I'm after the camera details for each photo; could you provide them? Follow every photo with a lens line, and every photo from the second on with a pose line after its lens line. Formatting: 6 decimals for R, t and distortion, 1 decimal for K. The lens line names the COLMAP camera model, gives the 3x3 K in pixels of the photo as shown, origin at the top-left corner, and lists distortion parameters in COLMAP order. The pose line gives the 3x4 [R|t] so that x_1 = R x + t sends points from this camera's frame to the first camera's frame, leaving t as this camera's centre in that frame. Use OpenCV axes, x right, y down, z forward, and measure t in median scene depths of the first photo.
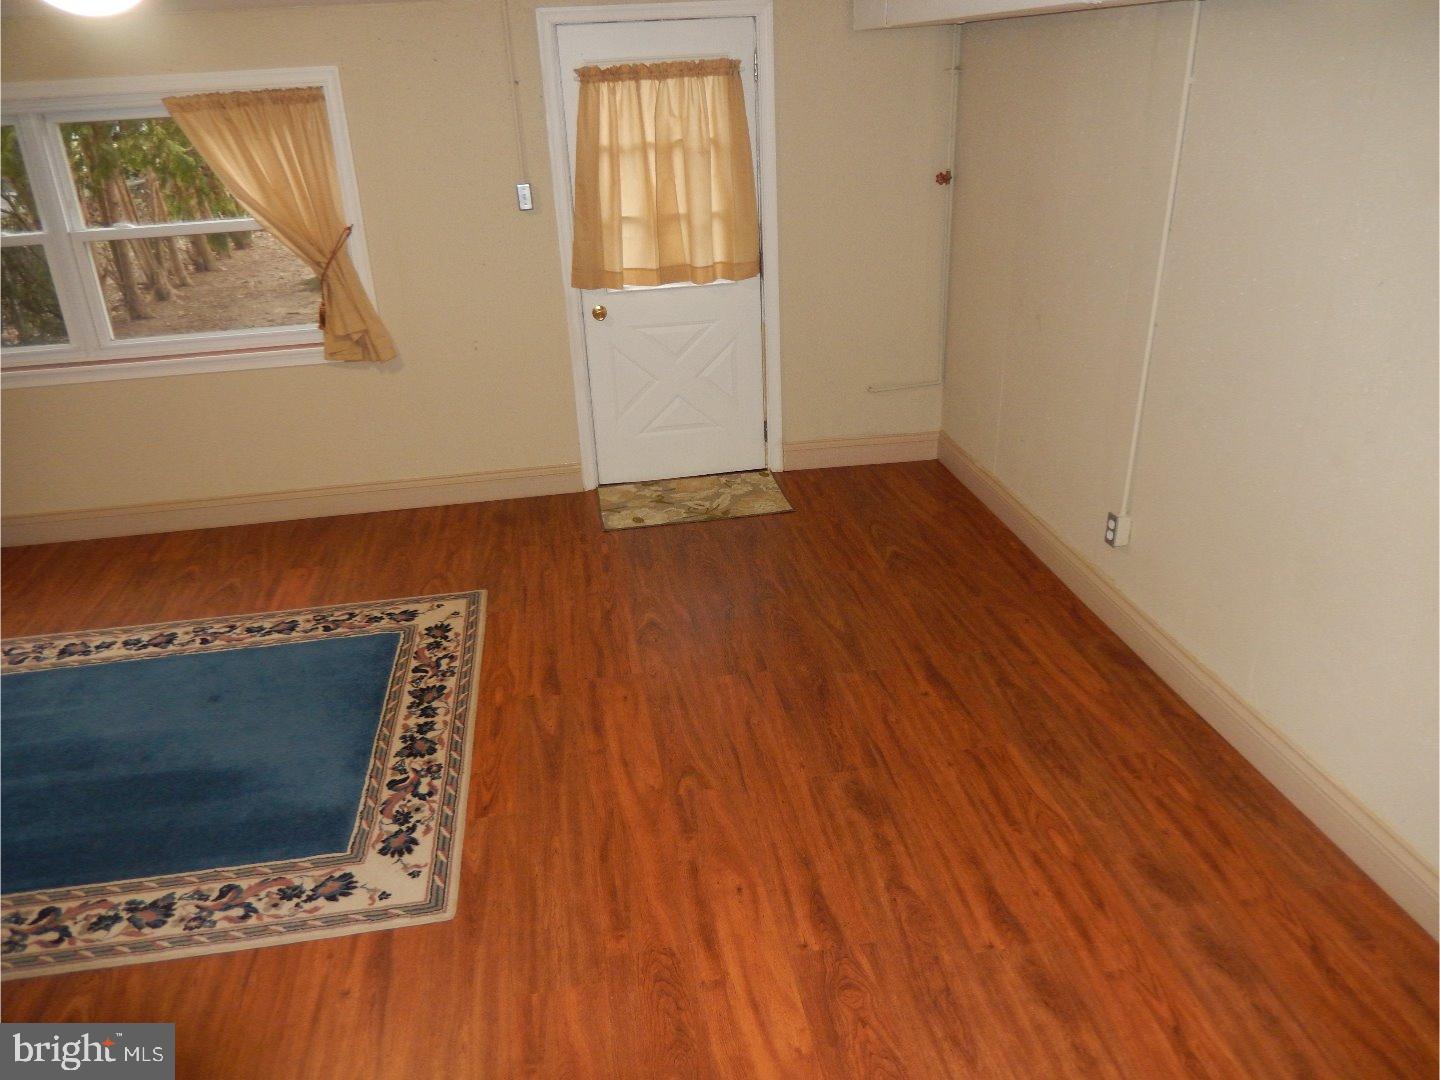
lens RADIAL K [[1067.2, 0, 720.0], [0, 1067.2, 540.0], [0, 0, 1]] dist [-0.006769, -0.006256]
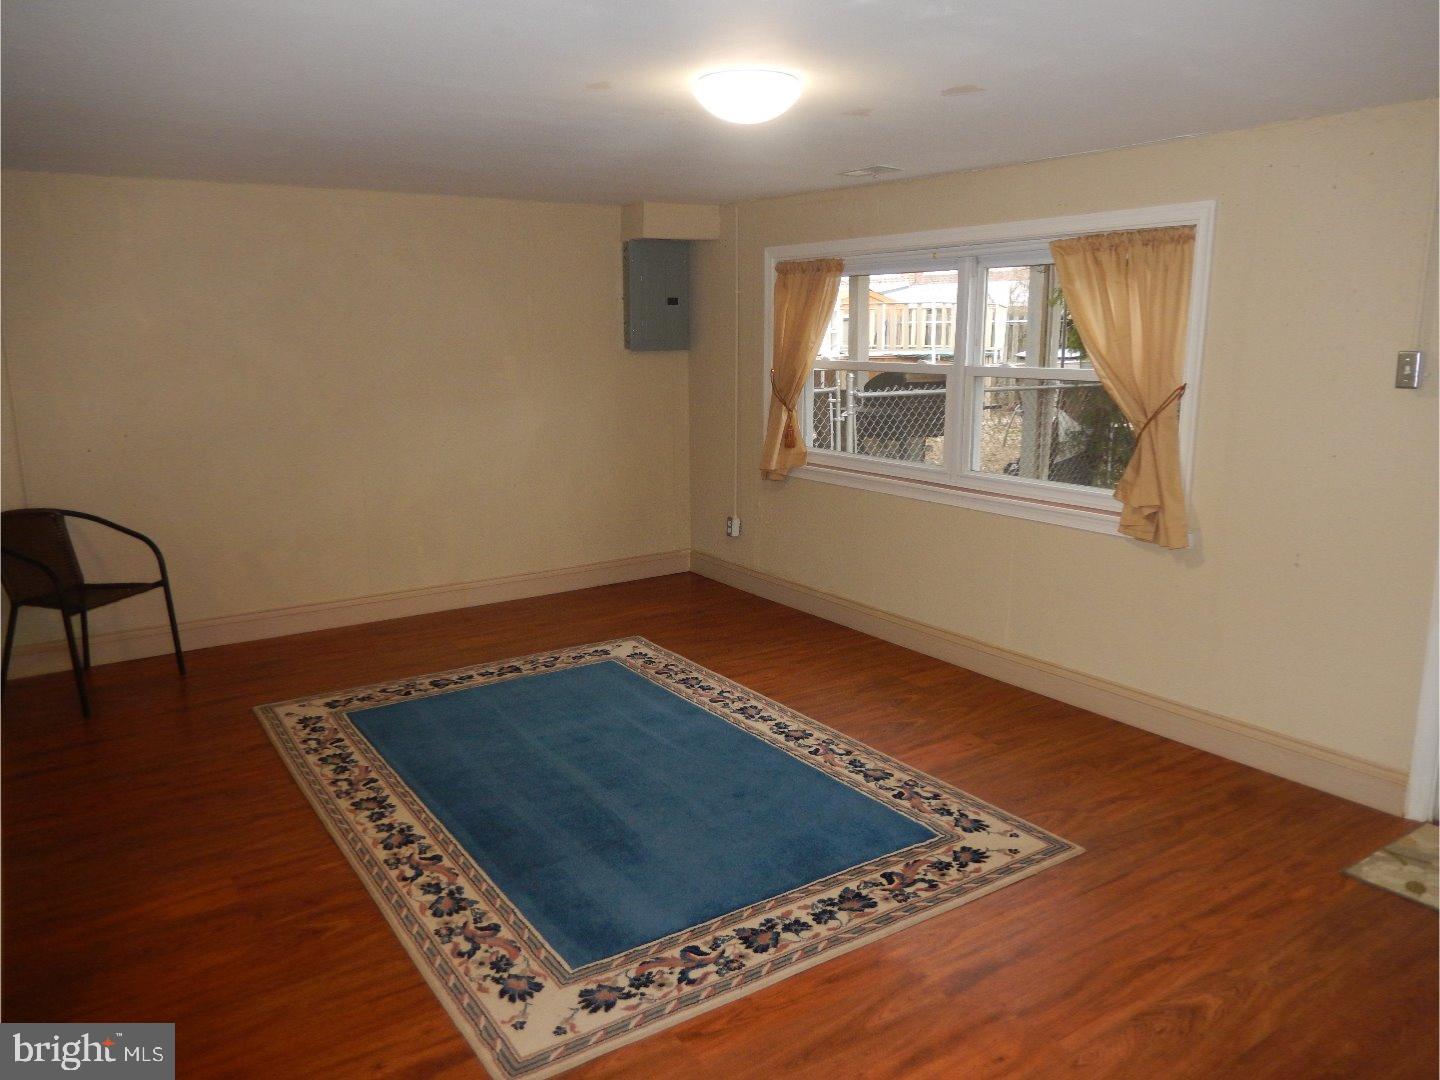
lens RADIAL K [[1067.2, 0, 720.0], [0, 1067.2, 540.0], [0, 0, 1]] dist [-0.006769, -0.006256]
pose [[0.417880, 0.214821, -0.882739, 0.300322], [-0.381243, 0.923416, 0.044243, -0.093778], [0.824639, 0.318050, 0.467776, 0.402812]]
